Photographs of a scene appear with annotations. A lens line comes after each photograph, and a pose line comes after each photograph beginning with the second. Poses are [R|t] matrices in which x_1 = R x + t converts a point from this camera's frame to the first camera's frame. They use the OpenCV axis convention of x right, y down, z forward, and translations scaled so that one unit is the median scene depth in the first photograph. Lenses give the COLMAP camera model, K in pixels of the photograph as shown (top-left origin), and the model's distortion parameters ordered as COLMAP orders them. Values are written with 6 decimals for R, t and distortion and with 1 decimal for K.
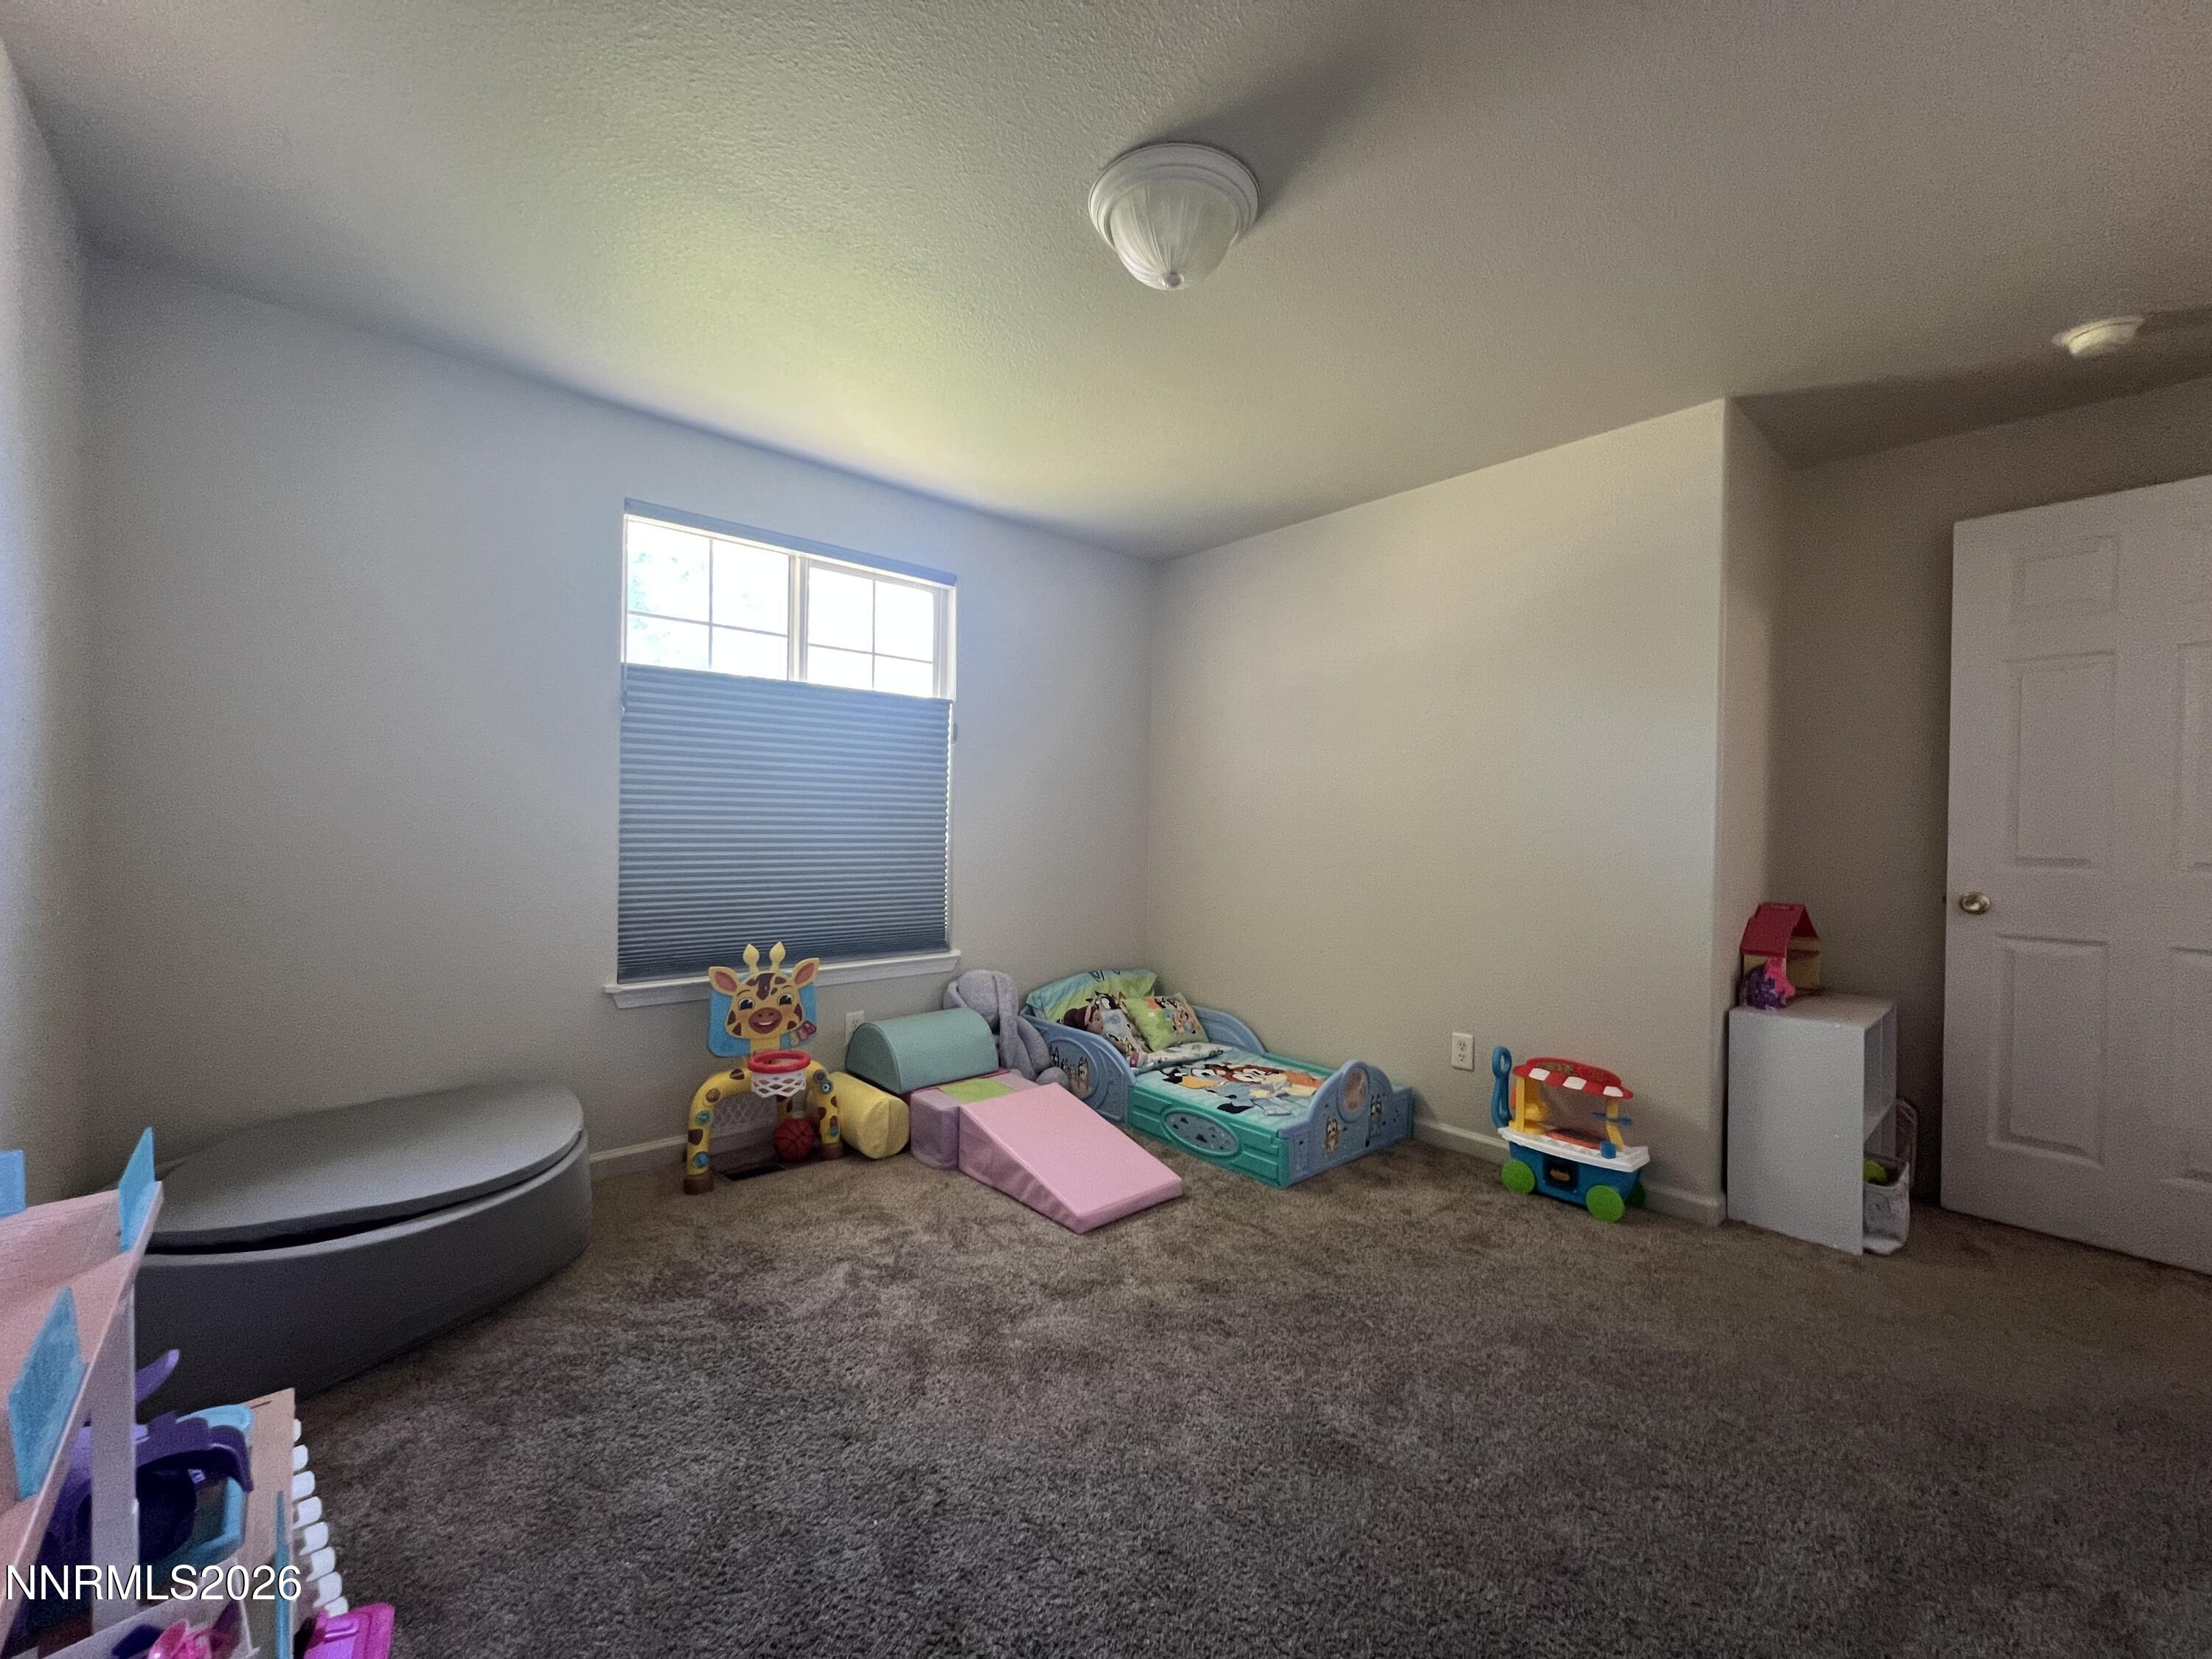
lens RADIAL K [[891.5, 0, 1104.1], [0, 891.5, 838.8], [0, 0, 1]] dist [-0.001649, -0.000393]
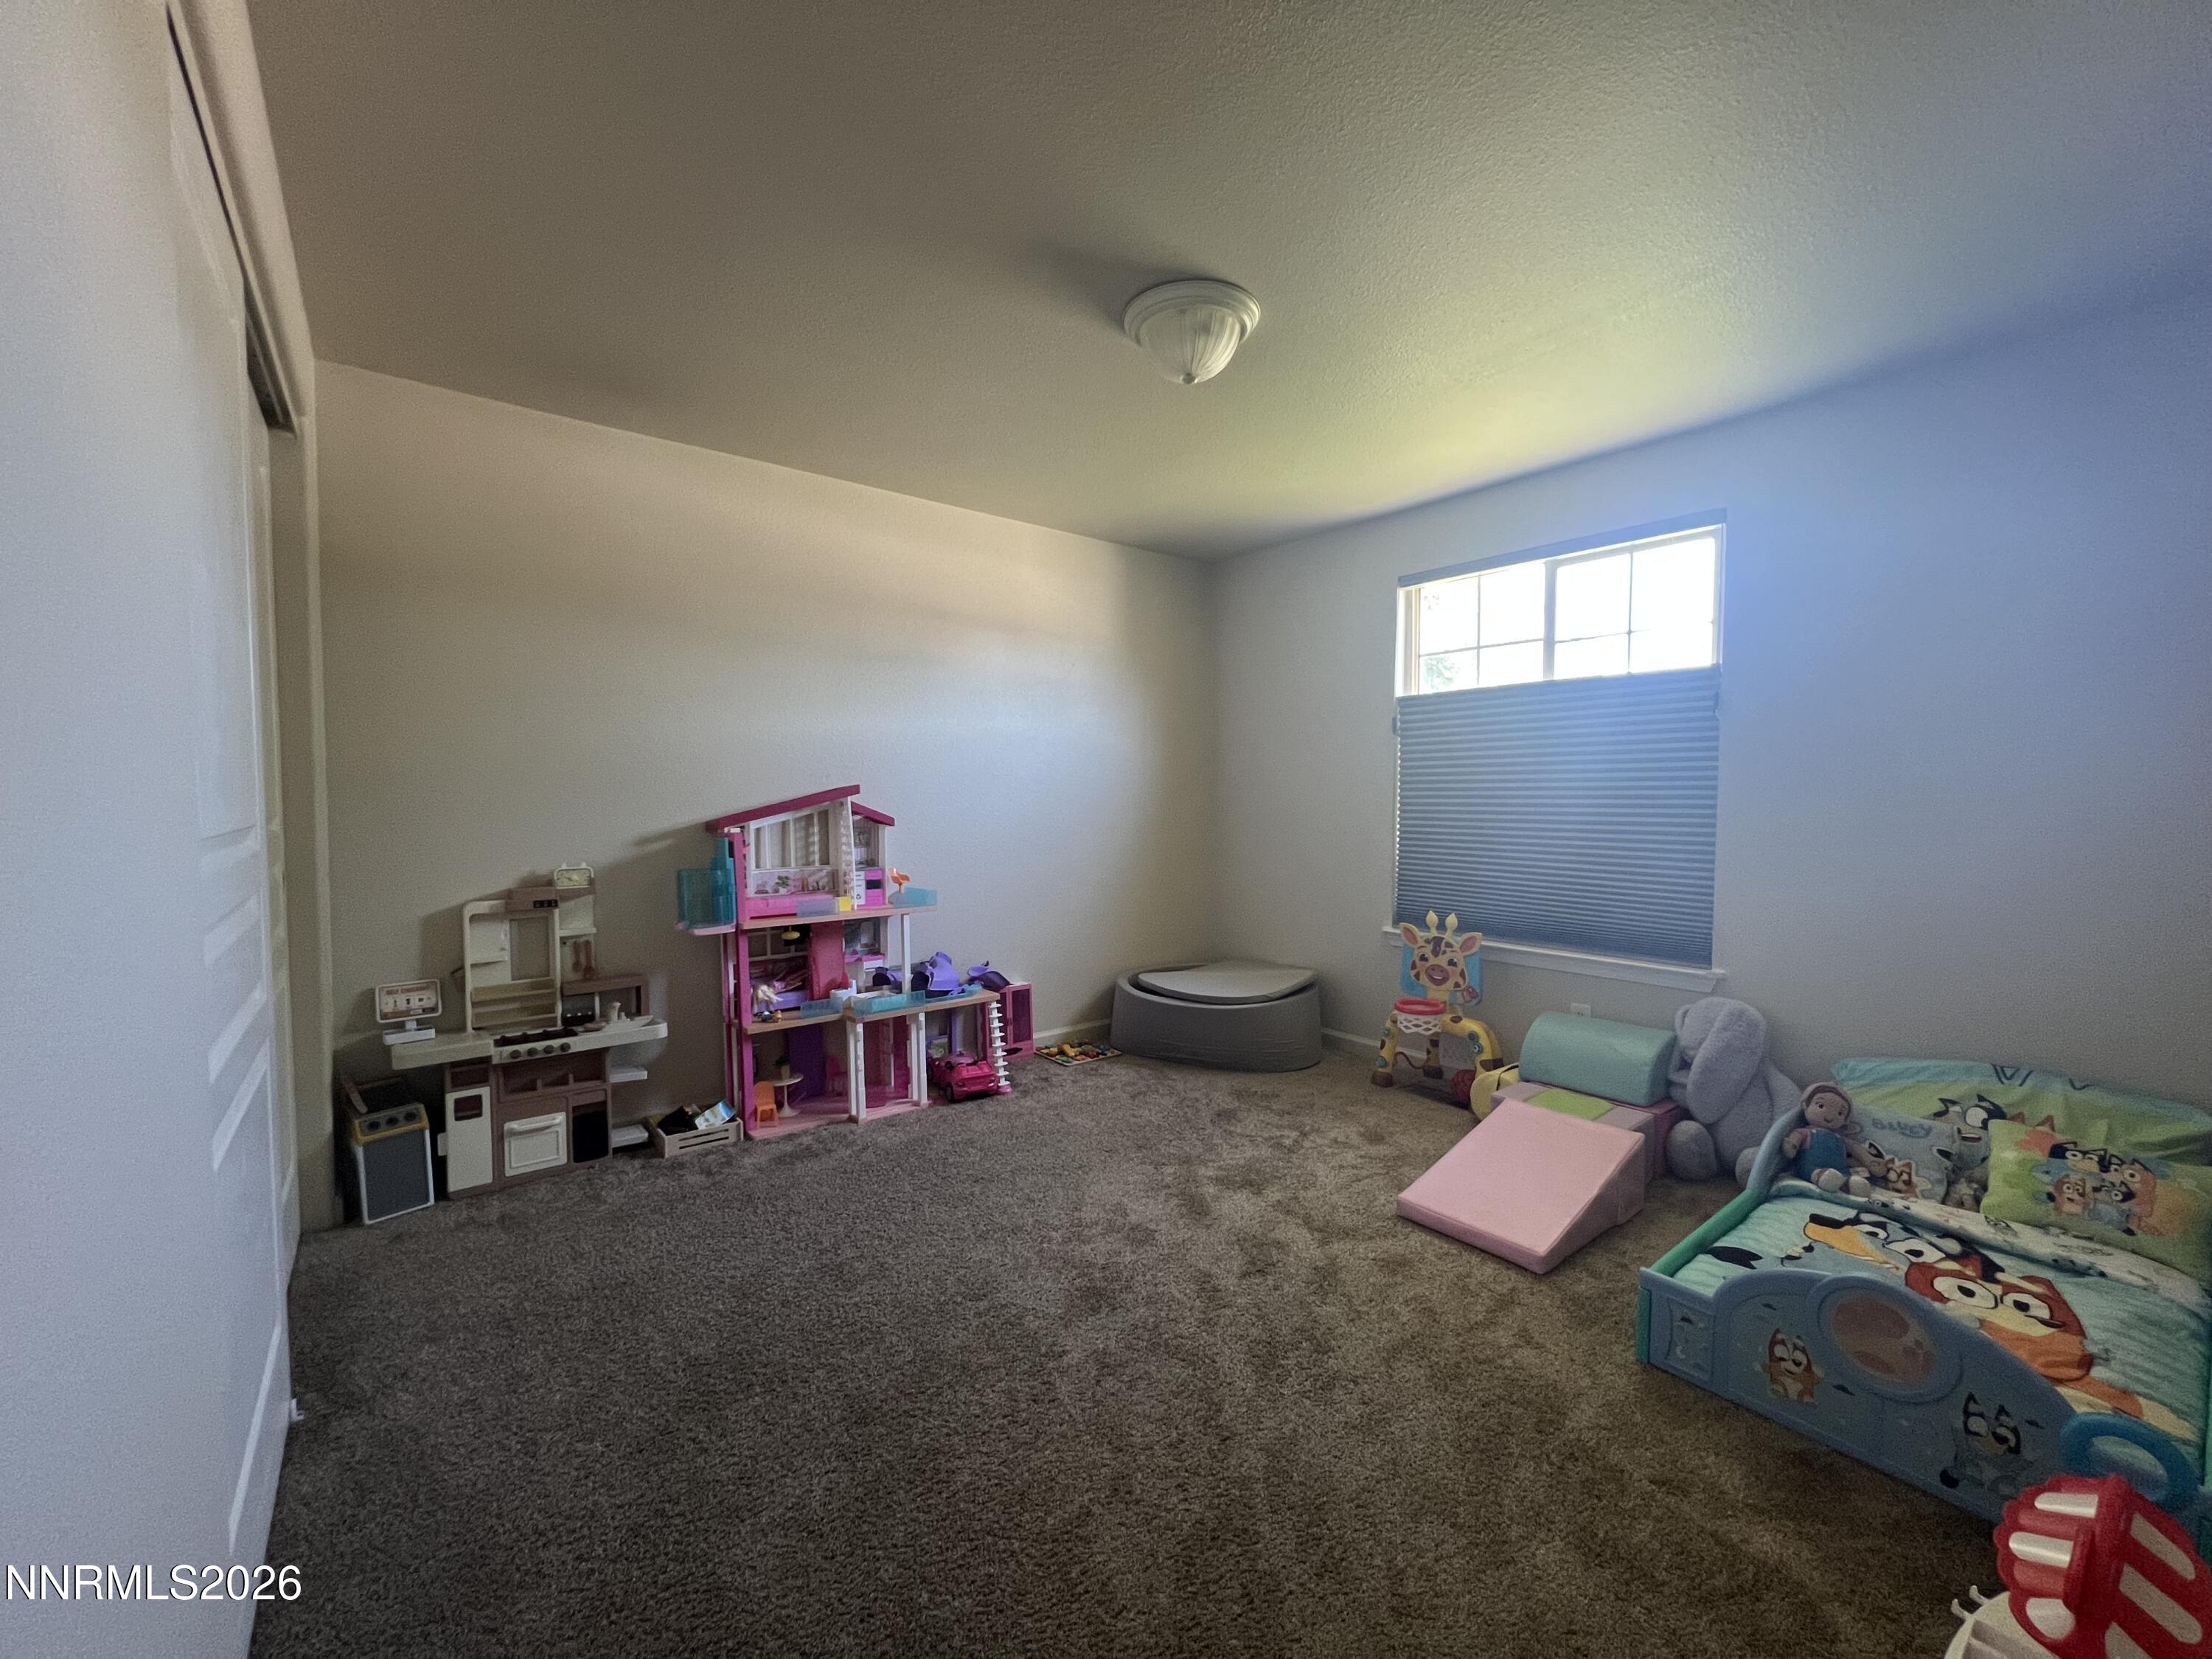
lens RADIAL K [[891.5, 0, 1104.1], [0, 891.5, 836.7], [0, 0, 1]] dist [-0.001649, -0.000393]
pose [[-0.053082, 0.030454, -0.998126, 0.847575], [-0.020735, 0.999286, 0.031592, -0.014126], [0.998375, 0.022373, -0.052413, 0.598803]]
